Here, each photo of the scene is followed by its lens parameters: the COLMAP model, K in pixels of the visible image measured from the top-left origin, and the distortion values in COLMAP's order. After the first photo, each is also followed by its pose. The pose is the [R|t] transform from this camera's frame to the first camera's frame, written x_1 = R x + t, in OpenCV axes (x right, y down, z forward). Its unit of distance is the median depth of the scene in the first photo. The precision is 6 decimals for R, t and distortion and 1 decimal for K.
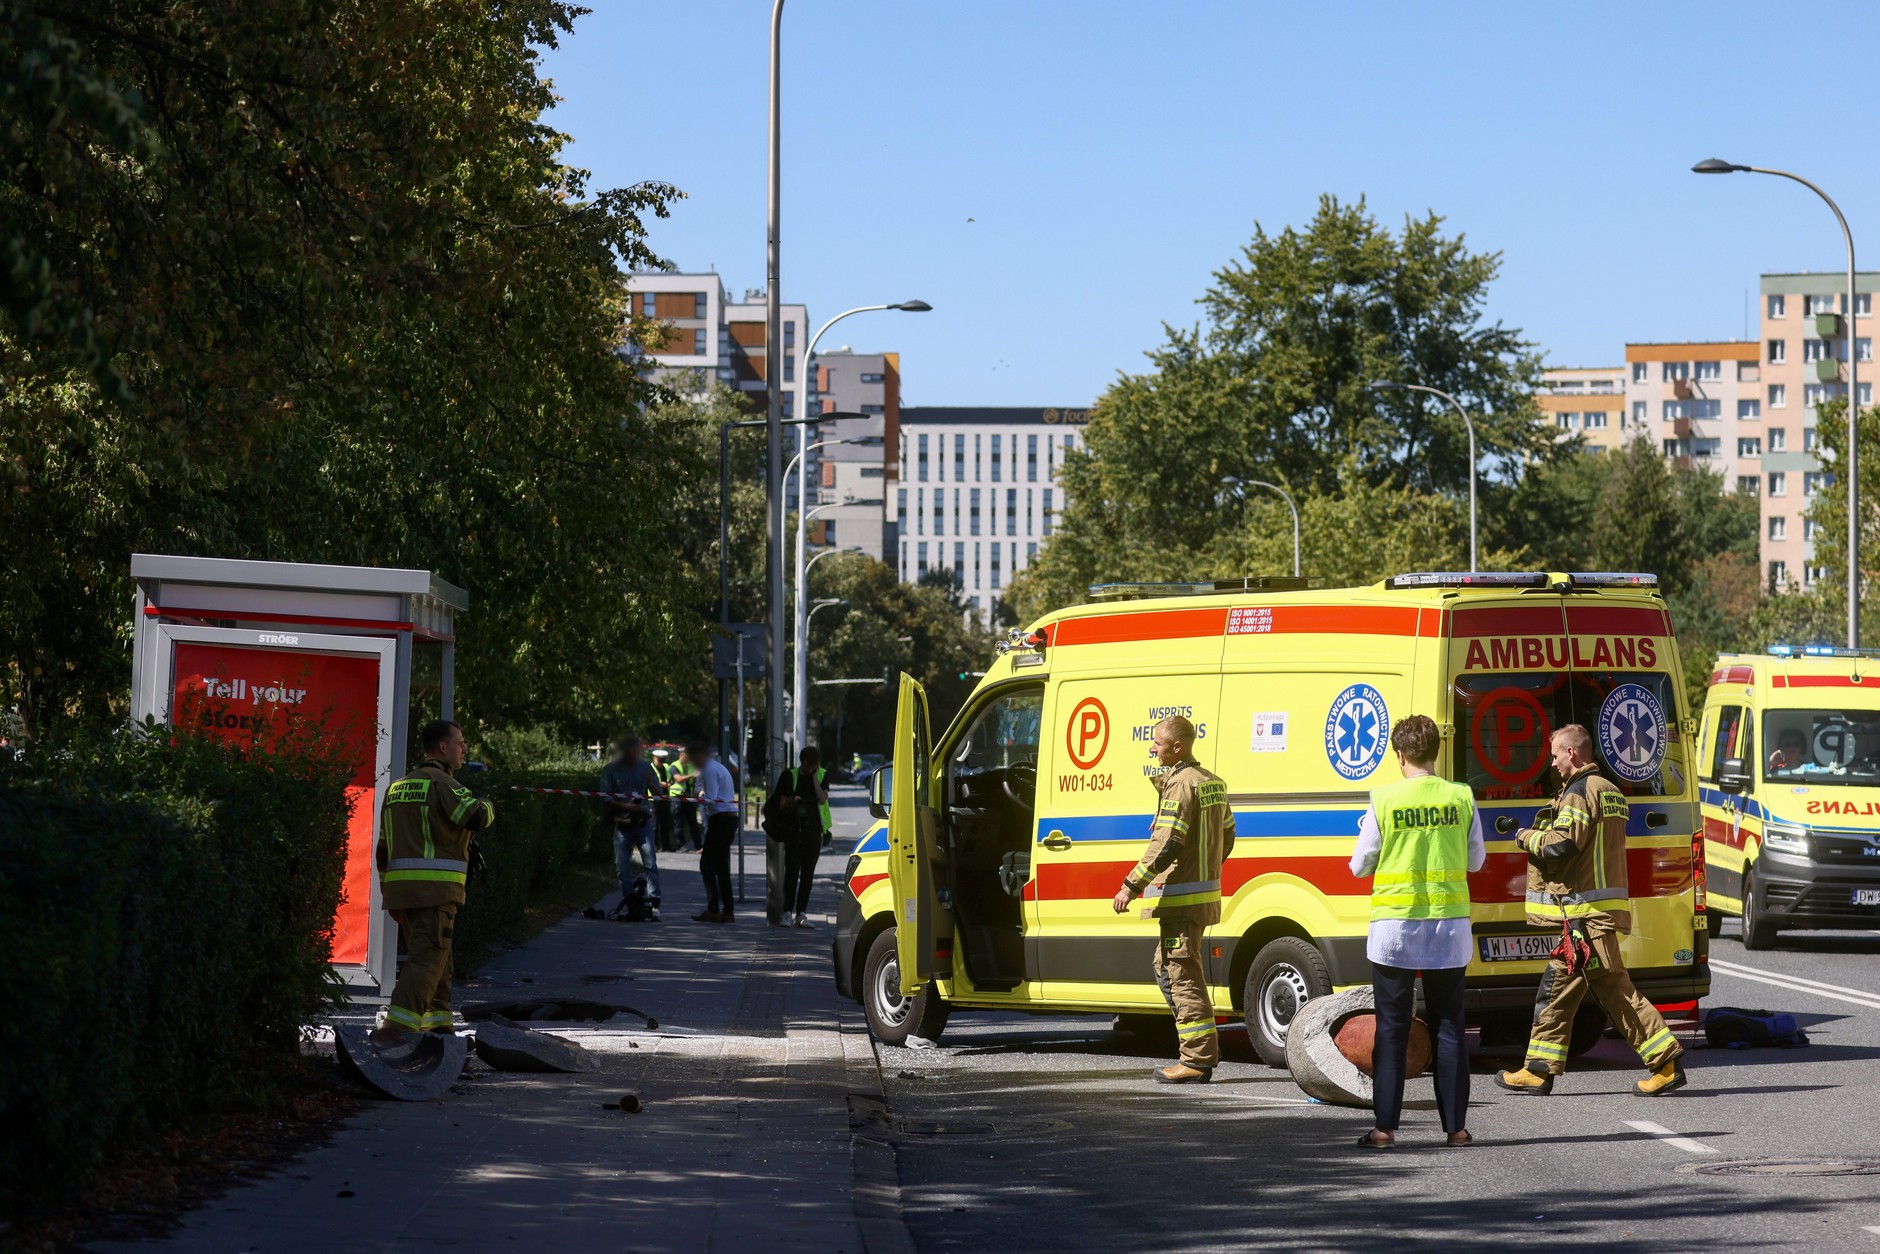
lens RADIAL K [[5892.7, 0, 1339.6], [0, 5892.7, 628.5], [0, 0, 1]] dist [-0.018501, -1.907132]
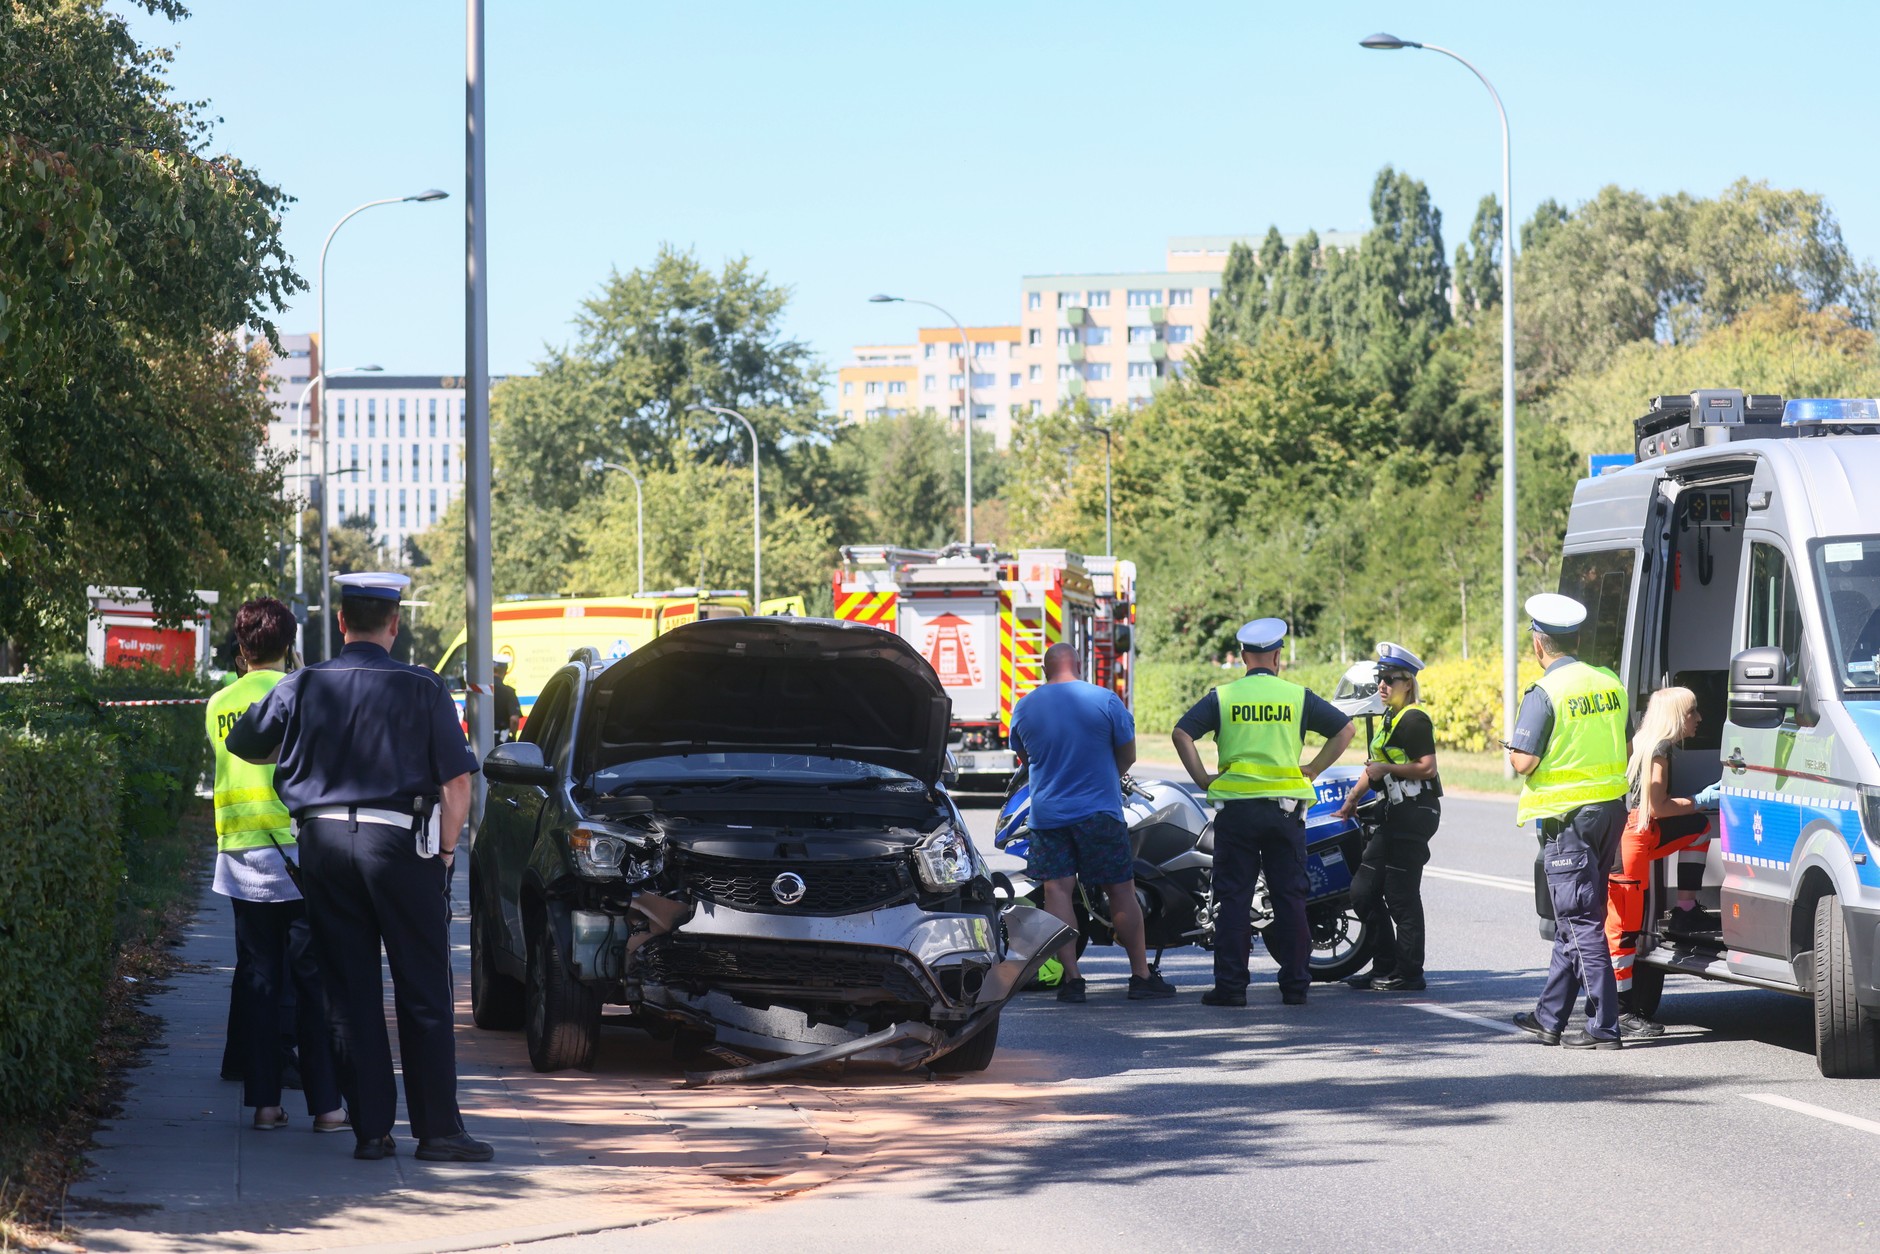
lens RADIAL K [[6557.3, 0, 940.0], [0, 6557.3, 627.0], [0, 0, 1]] dist [-0.522034, -1.360274]
pose [[0.999514, -0.009010, 0.029853, 0.015407], [0.008524, 0.999830, 0.016377, -0.010884], [-0.029995, -0.016115, 0.999420, -0.475352]]
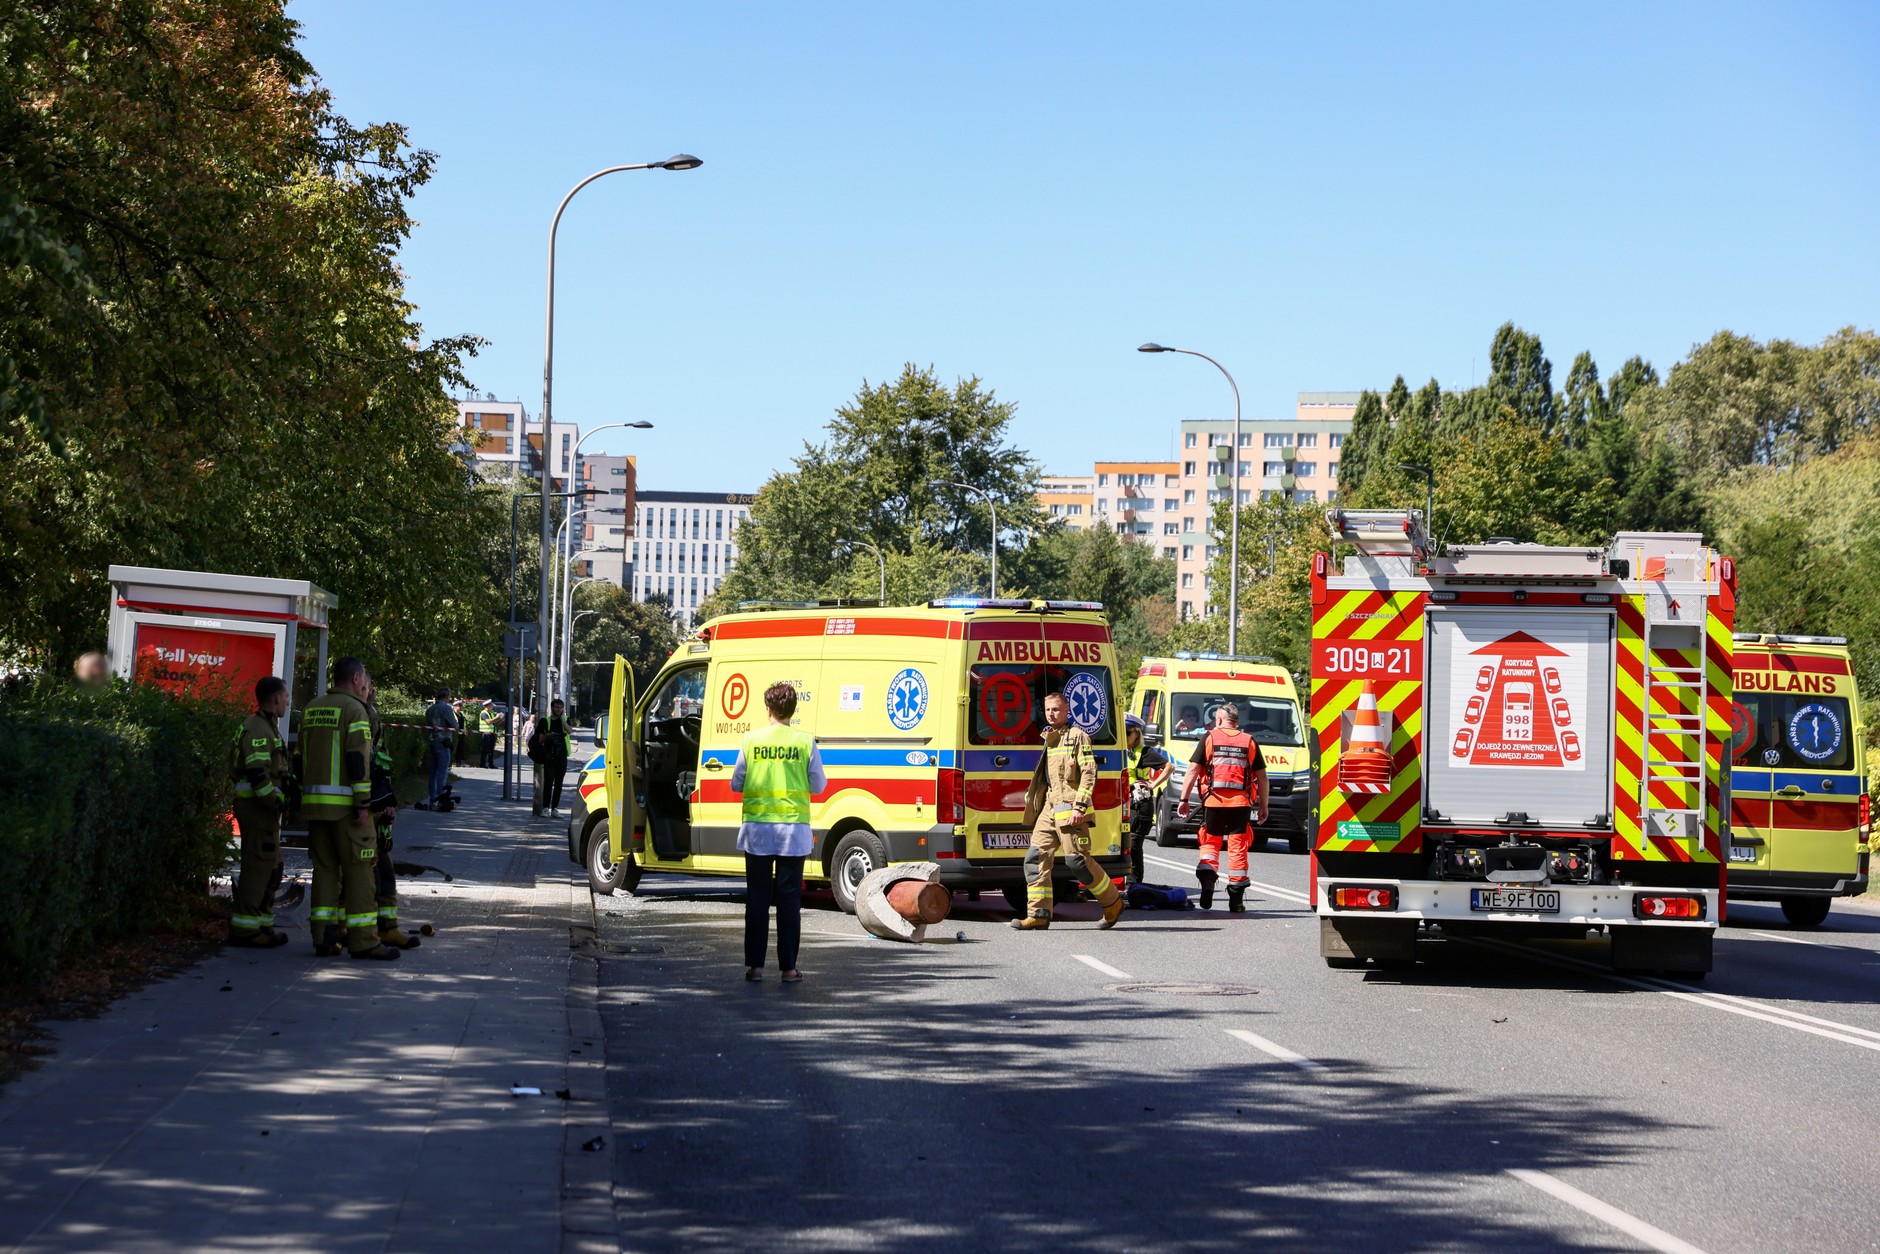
lens RADIAL K [[3695.2, 0, 940.0], [0, 3695.2, 627.0], [0, 0, 1]] dist [0.407583, -0.065037]
pose [[0.999667, 0.024806, 0.007090, 0.001202], [-0.024784, 0.999688, -0.003230, 0.000395], [-0.007168, 0.003053, 0.999970, 0.006554]]
